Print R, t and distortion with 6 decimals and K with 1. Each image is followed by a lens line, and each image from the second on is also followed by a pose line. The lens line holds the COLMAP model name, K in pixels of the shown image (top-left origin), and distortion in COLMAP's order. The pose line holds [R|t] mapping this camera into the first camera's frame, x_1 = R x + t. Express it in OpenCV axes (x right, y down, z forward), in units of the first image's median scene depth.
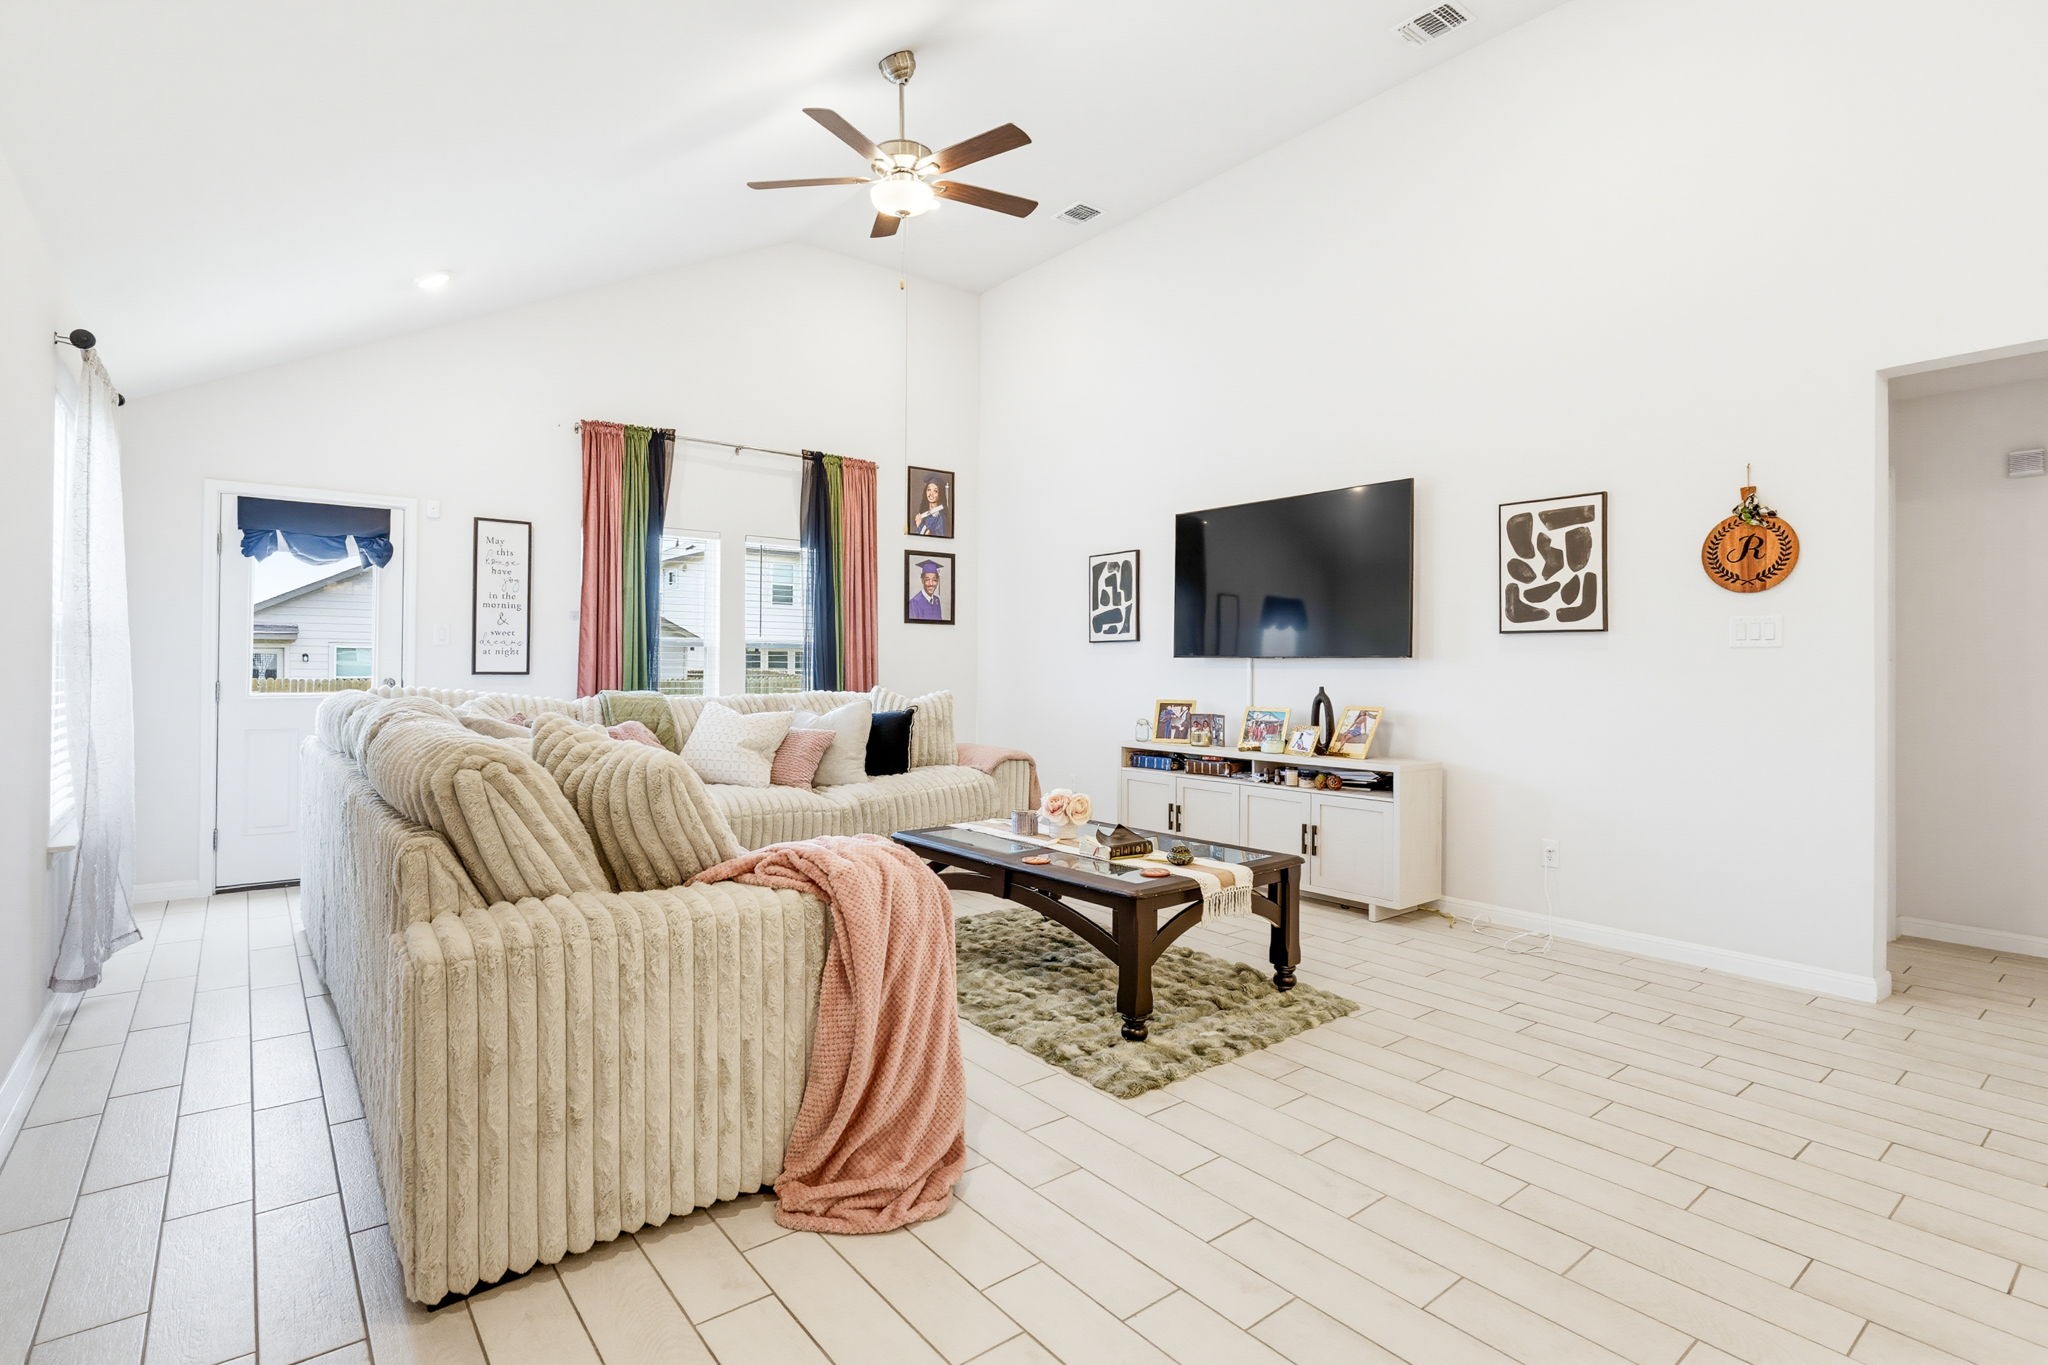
lens RADIAL K [[979.1, 0, 1011.9], [0, 979.1, 658.6], [0, 0, 1]] dist [-0.000694, -0.000150]
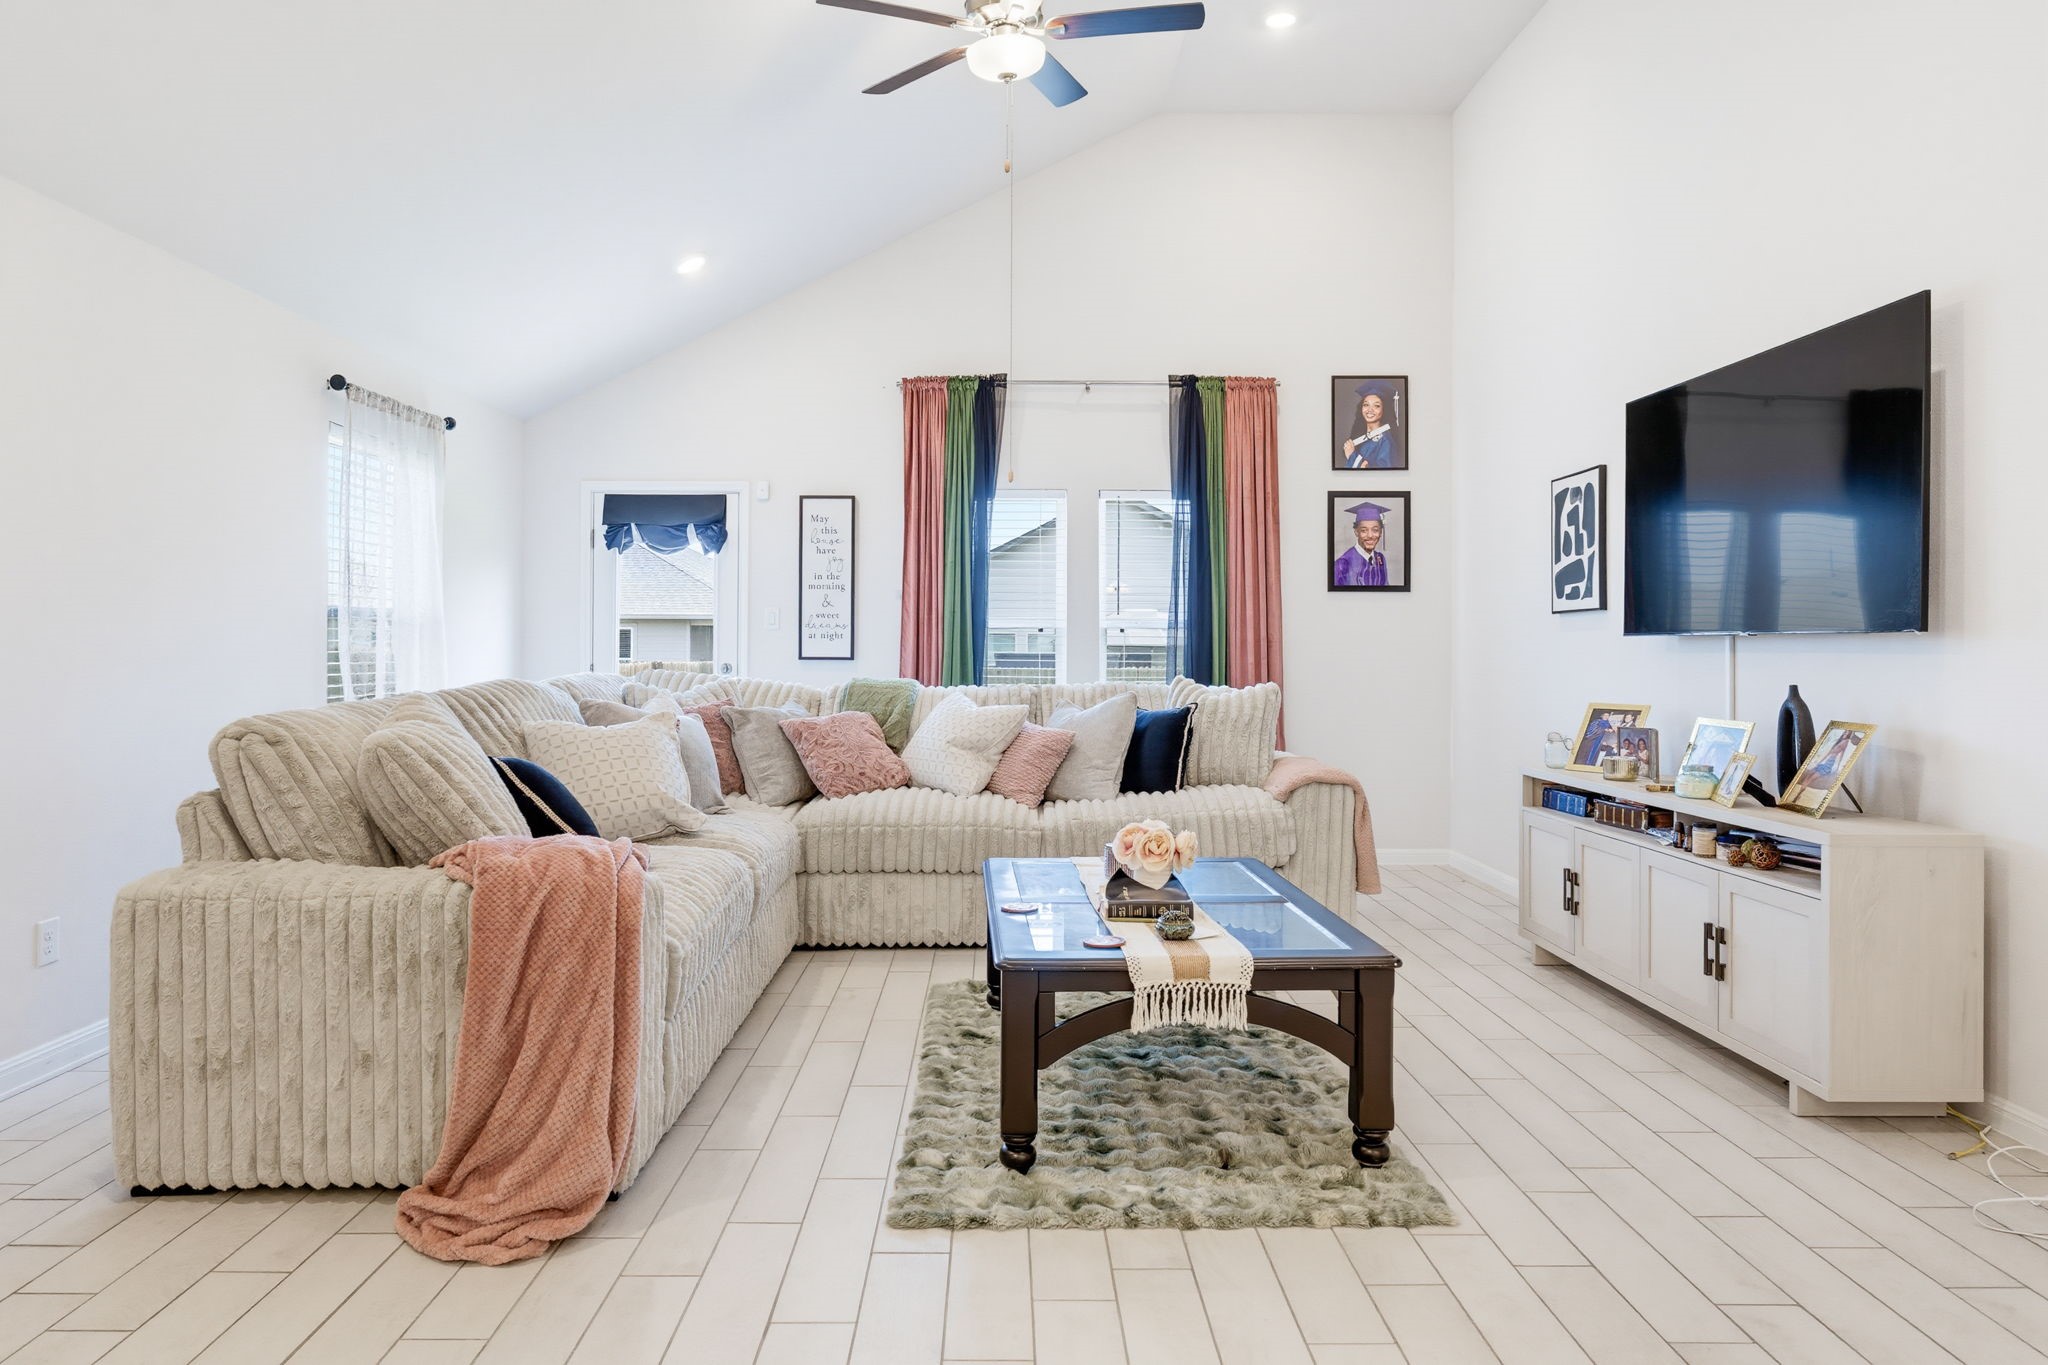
lens RADIAL K [[1274.3, 0, 1018.1], [0, 1274.3, 641.8], [0, 0, 1]] dist [-0.008918, -0.001912]
pose [[0.791673, -0.005720, -0.610918, 0.356460], [0.005036, 0.999983, -0.002837, 0.003257], [0.610924, -0.000831, 0.791689, 0.132873]]
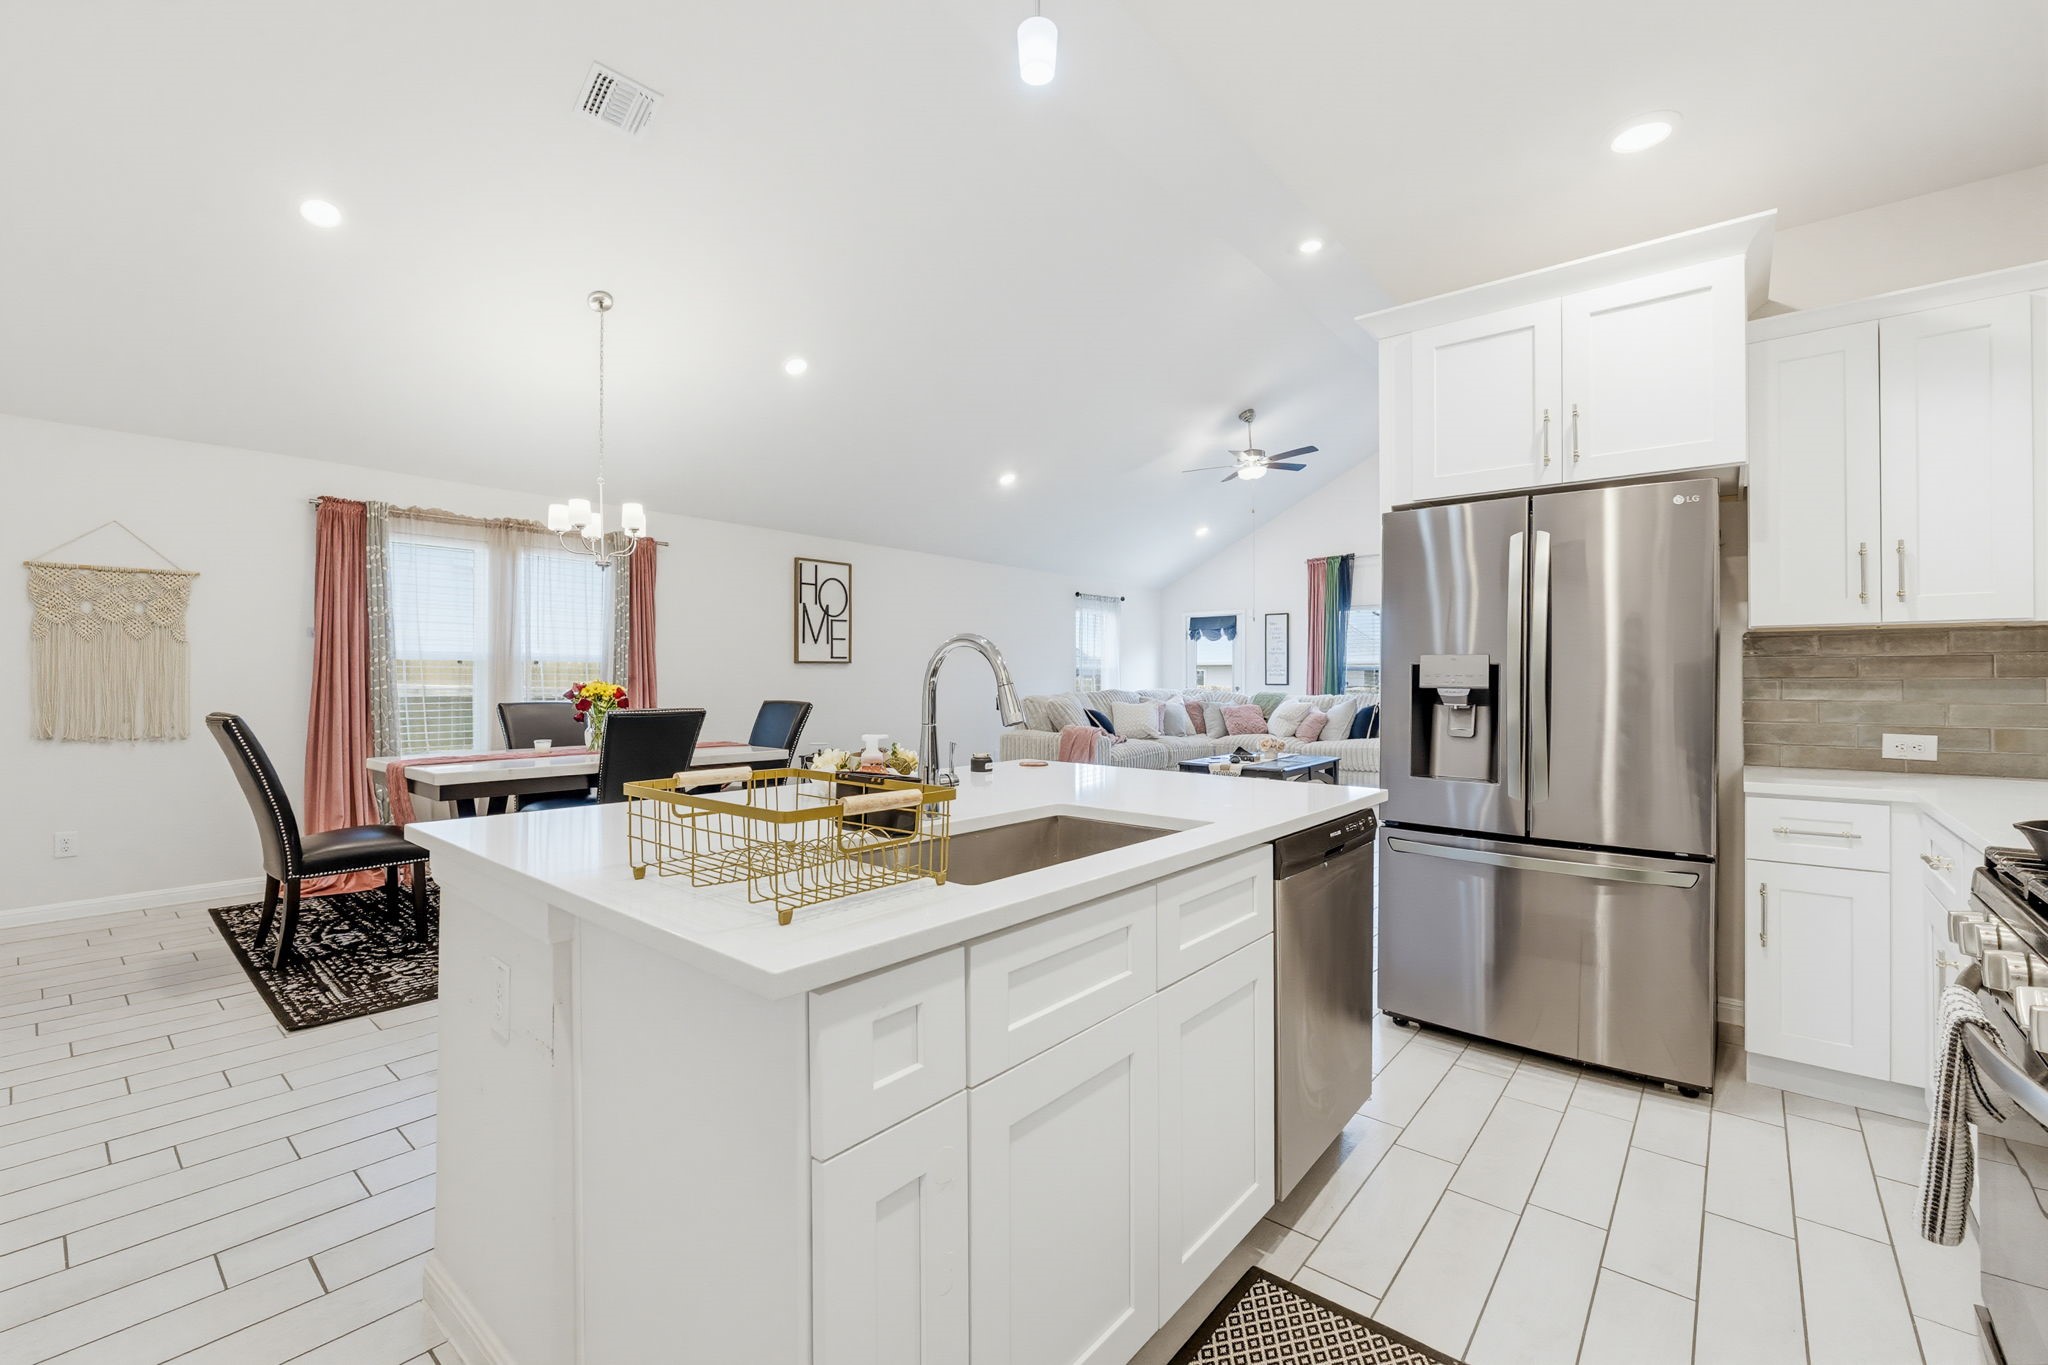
lens RADIAL K [[875.9, 0, 1024.0], [0, 875.9, 682.5], [0, 0, 1]] dist [-0.001068, -0.000086]
pose [[0.212106, -0.001632, -0.977245, 1.198974], [0.006559, 0.999978, -0.000246, 0.007972], [0.977225, -0.006358, 0.212113, 0.035073]]
